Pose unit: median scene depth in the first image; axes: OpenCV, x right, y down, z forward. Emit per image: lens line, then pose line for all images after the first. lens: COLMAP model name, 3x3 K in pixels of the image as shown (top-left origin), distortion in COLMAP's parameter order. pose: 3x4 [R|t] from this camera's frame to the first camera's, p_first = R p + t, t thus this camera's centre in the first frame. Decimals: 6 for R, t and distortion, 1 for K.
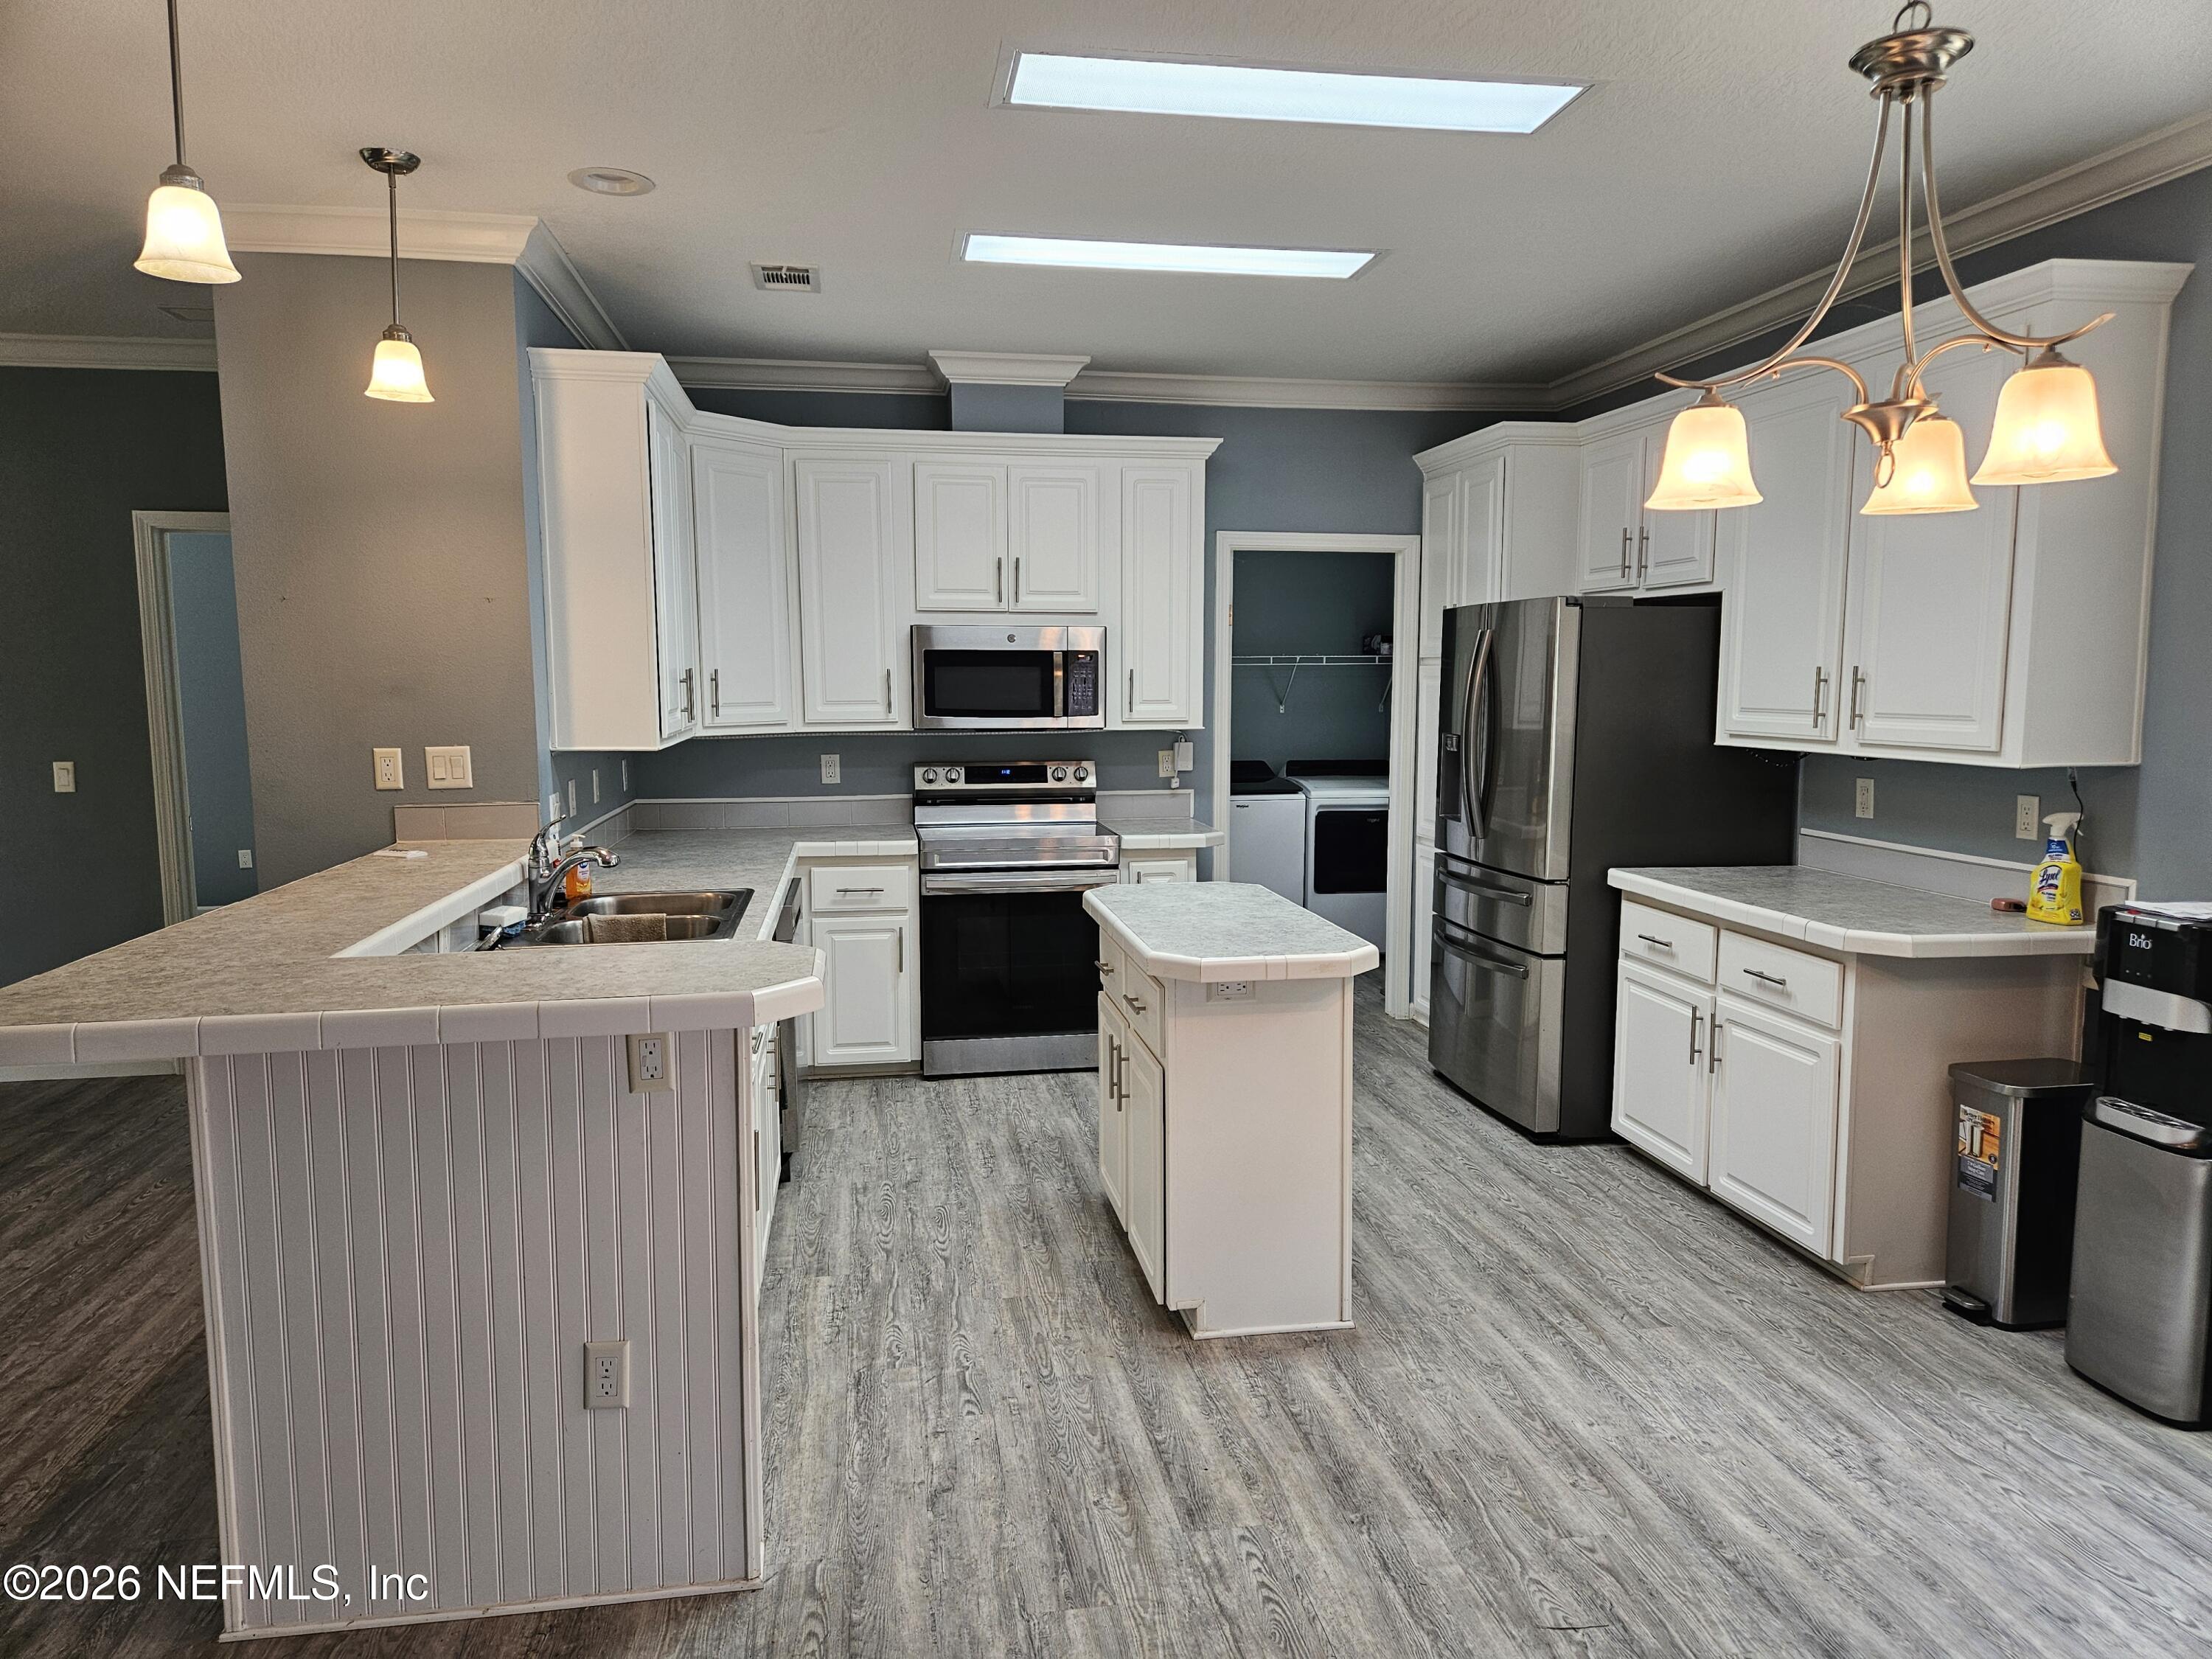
lens RADIAL K [[1483.4, 0, 1096.7], [0, 1483.4, 843.7], [0, 0, 1]] dist [0.005800, -0.000682]
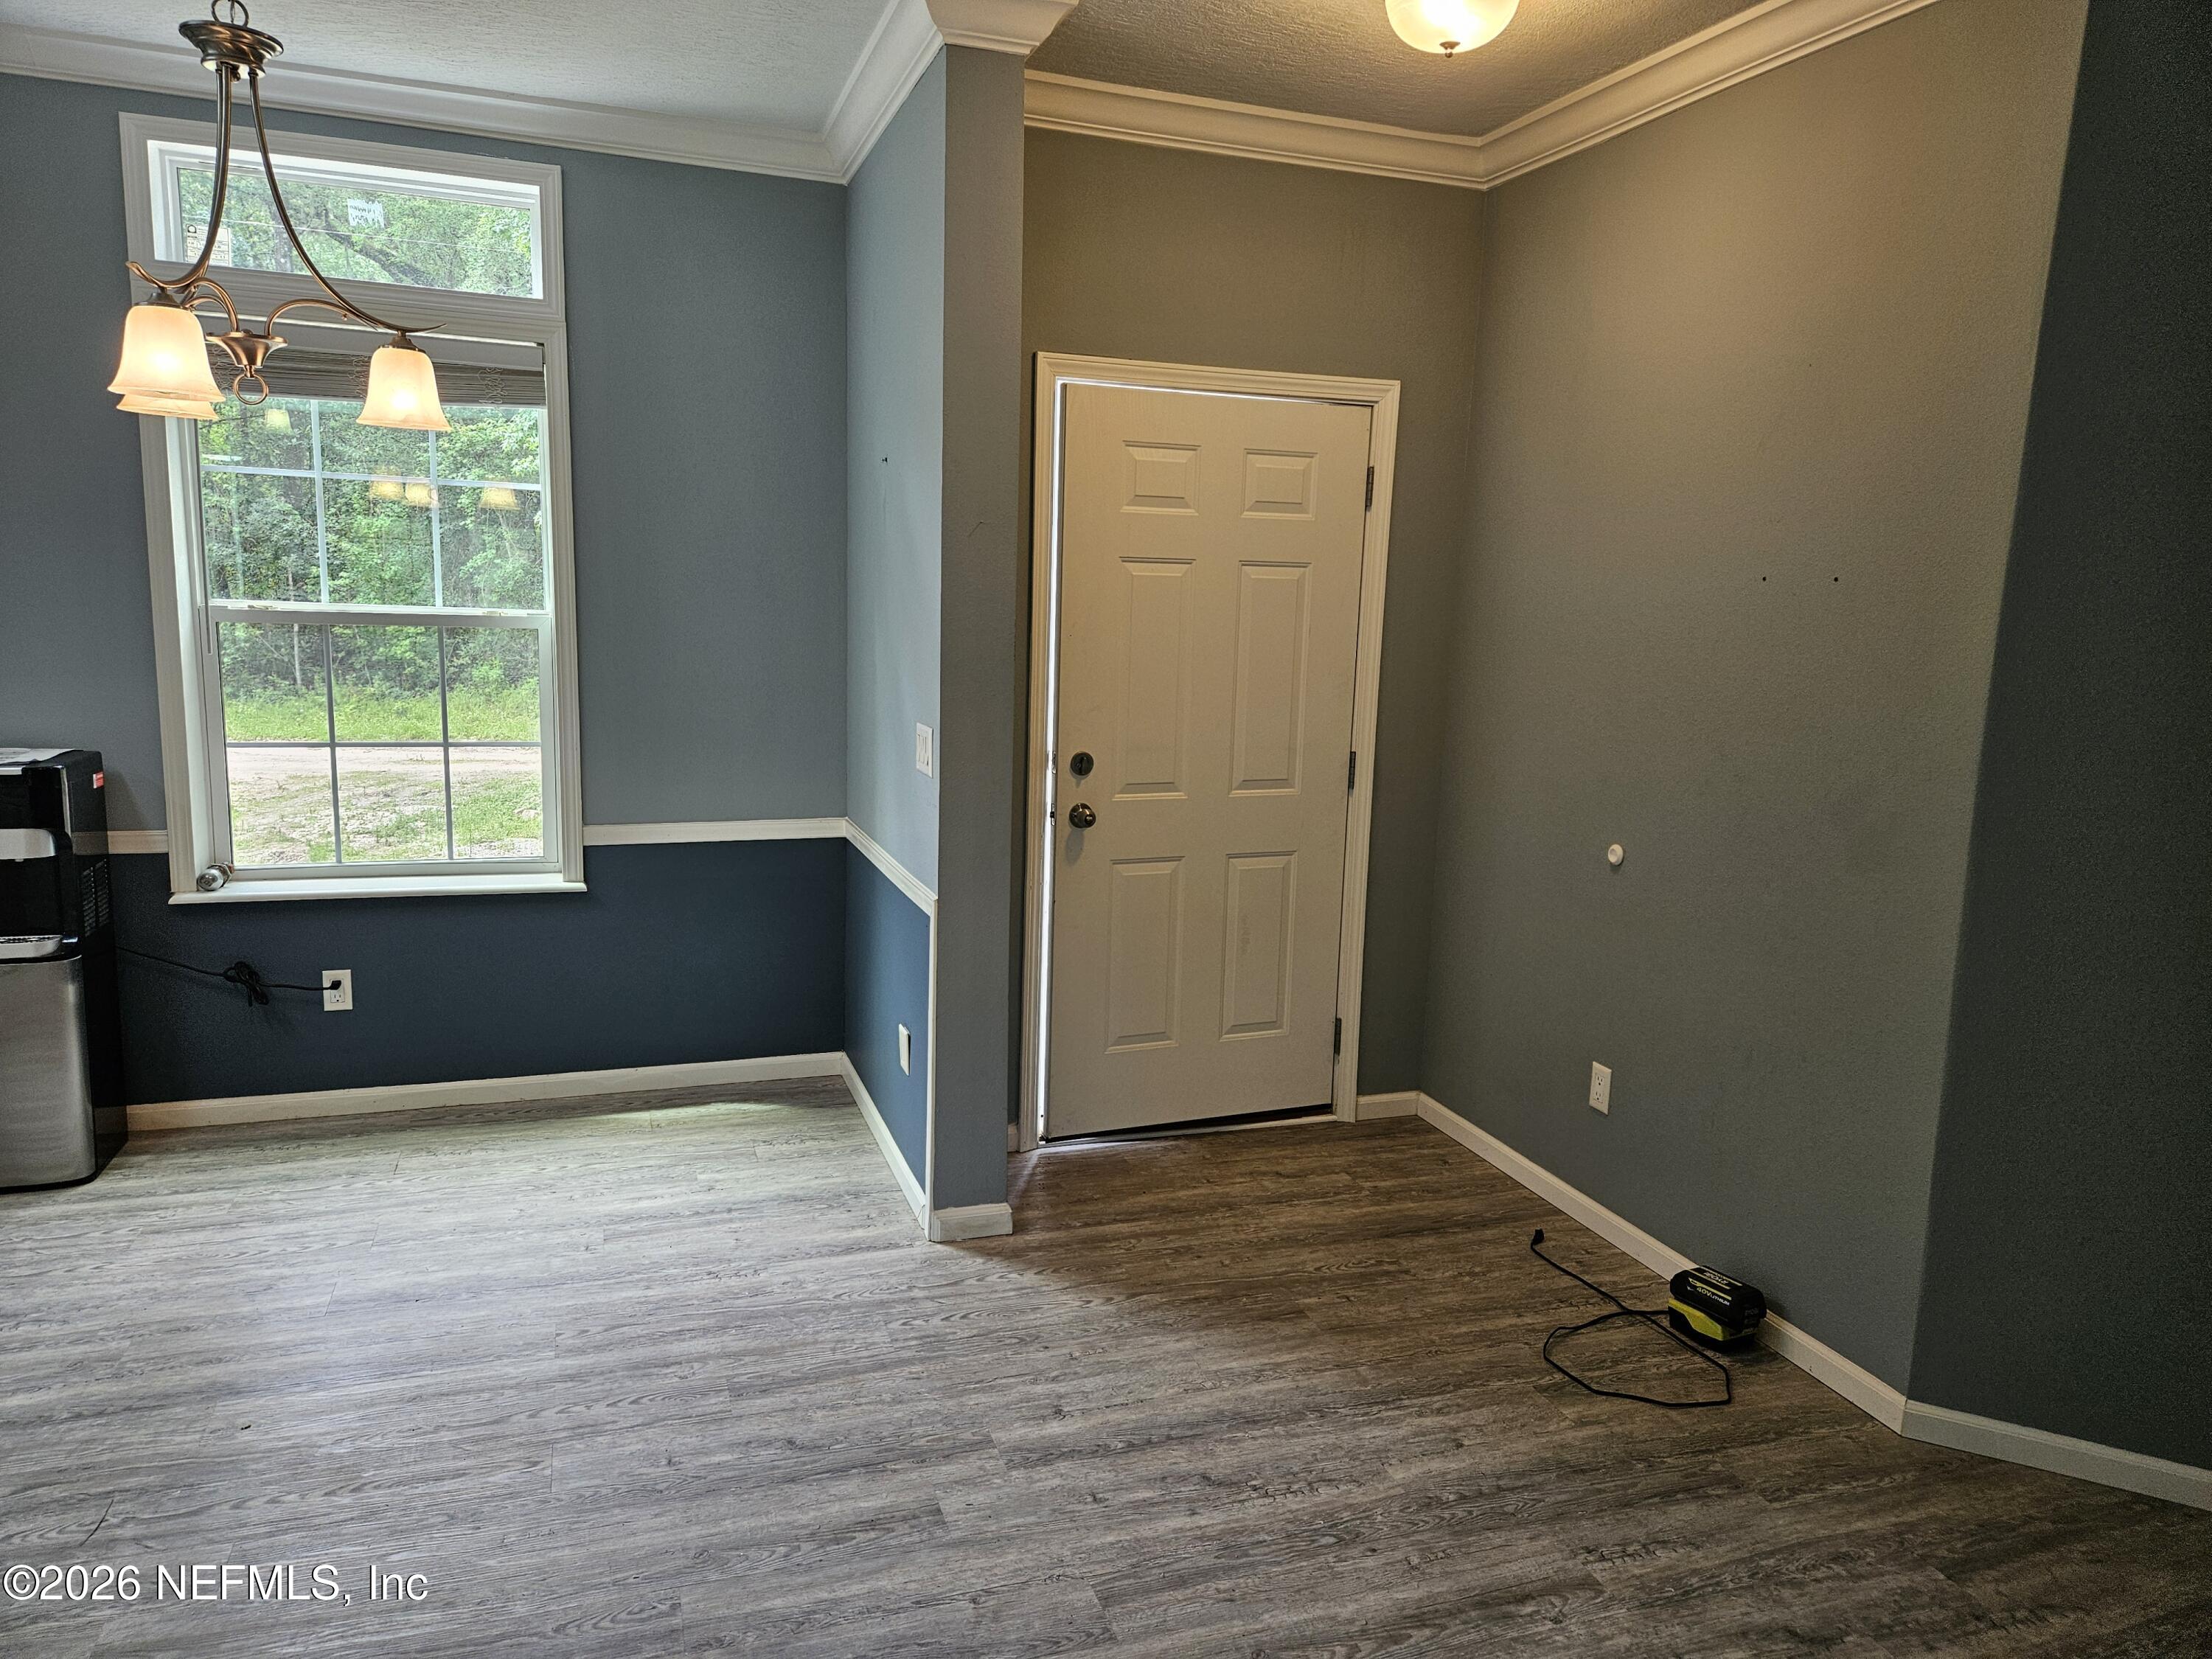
lens RADIAL K [[1483.4, 0, 1101.6], [0, 1483.4, 819.6], [0, 0, 1]] dist [0.005800, -0.000682]
pose [[-0.181601, -0.156328, 0.970867, -0.621397], [0.076216, 0.982076, 0.172389, -0.046637], [-0.980414, 0.105301, -0.166431, 0.415232]]
